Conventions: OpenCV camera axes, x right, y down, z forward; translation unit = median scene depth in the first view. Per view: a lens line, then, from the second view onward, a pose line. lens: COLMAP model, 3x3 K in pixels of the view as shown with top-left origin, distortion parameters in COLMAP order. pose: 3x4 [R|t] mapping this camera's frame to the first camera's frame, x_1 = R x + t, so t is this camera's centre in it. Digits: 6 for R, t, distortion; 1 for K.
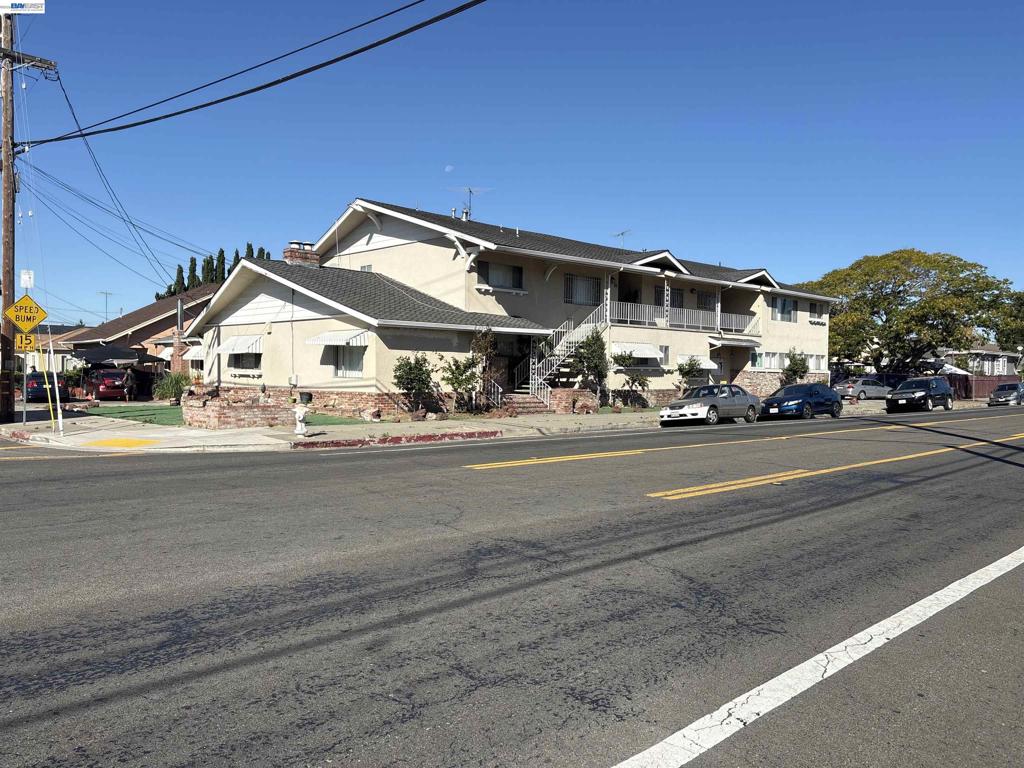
lens RADIAL K [[777.4, 0, 517.5], [0, 777.4, 398.5], [0, 0, 1]] dist [0.054612, -0.058244]
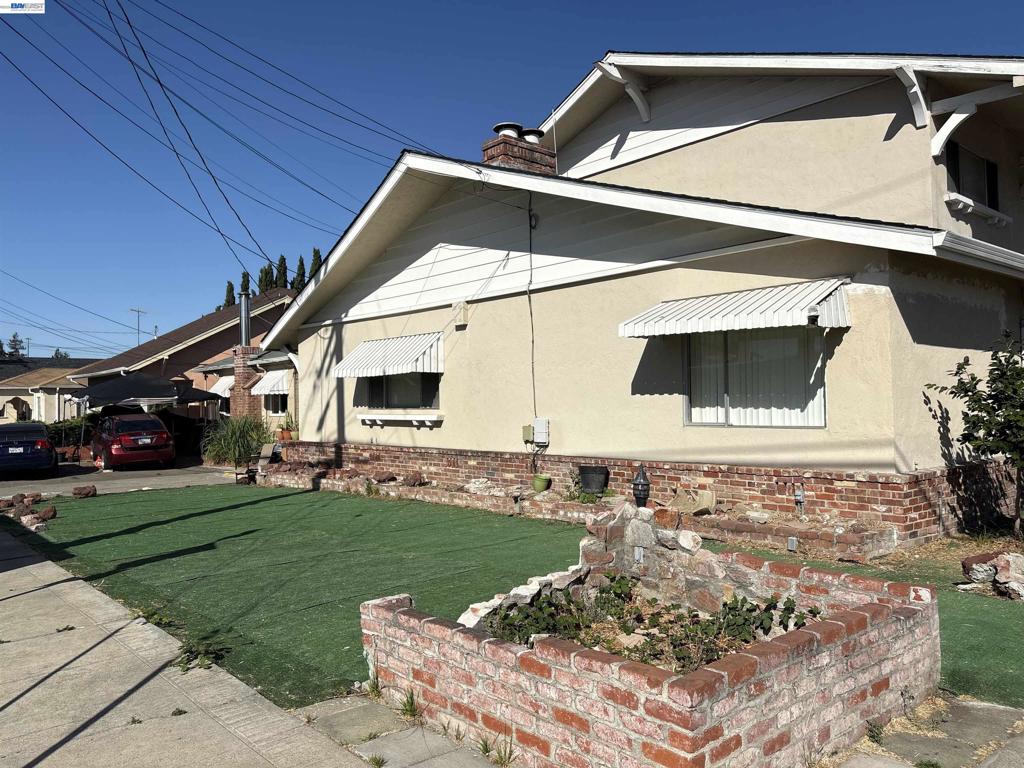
lens RADIAL K [[777.4, 0, 514.7], [0, 777.4, 386.6], [0, 0, 1]] dist [0.054612, -0.058244]
pose [[0.998378, -0.030793, -0.047889, -0.251453], [0.028222, 0.998171, -0.053457, -0.023652], [0.049447, 0.052019, 0.997421, 0.529295]]
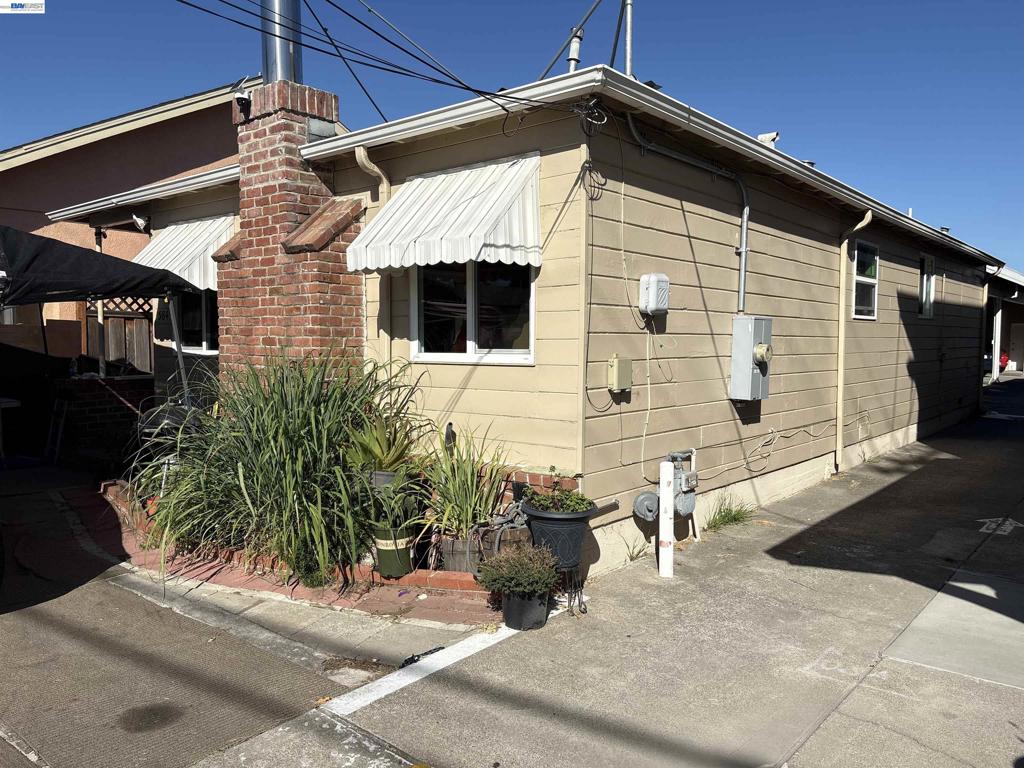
lens RADIAL K [[777.4, 0, 508.3], [0, 777.4, 387.2], [0, 0, 1]] dist [0.054612, -0.058244]
pose [[0.994372, -0.014248, 0.104981, -0.515650], [0.010994, 0.999443, 0.031511, -0.041227], [-0.105372, -0.030179, 0.993975, 1.069549]]
